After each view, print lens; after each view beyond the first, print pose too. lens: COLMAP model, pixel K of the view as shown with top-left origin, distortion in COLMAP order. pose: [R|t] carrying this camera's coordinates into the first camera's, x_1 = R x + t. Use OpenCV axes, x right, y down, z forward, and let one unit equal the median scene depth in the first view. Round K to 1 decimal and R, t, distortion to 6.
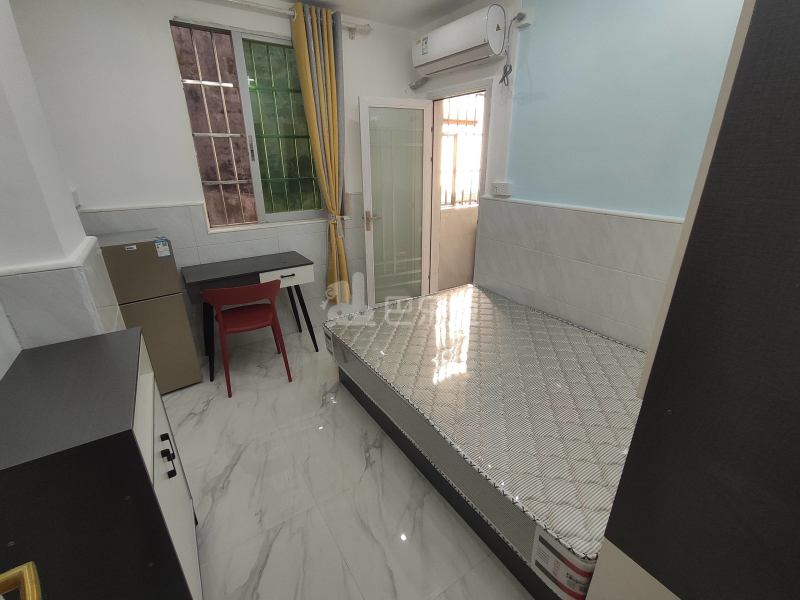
lens RADIAL K [[351.8, 0, 401.0], [0, 351.8, 292.7], [0, 0, 1]] dist [-0.047049, 0.021081]
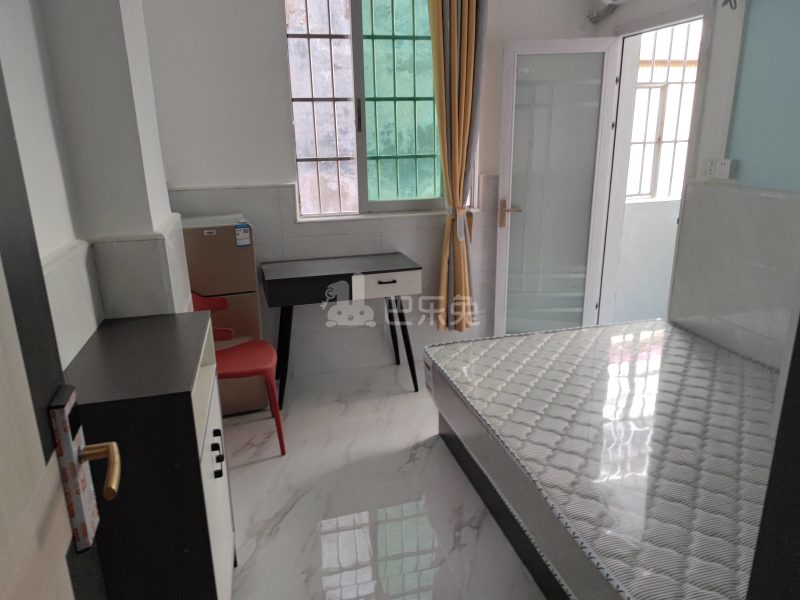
lens RADIAL K [[567.4, 0, 400.0], [0, 567.4, 300.0], [0, 0, 1]] dist [-0.005562, -0.001552]
pose [[0.942743, 0.081812, -0.323331, 0.093785], [-0.105210, 0.992898, -0.055533, 0.052791], [0.316492, 0.086371, 0.944655, -0.120077]]
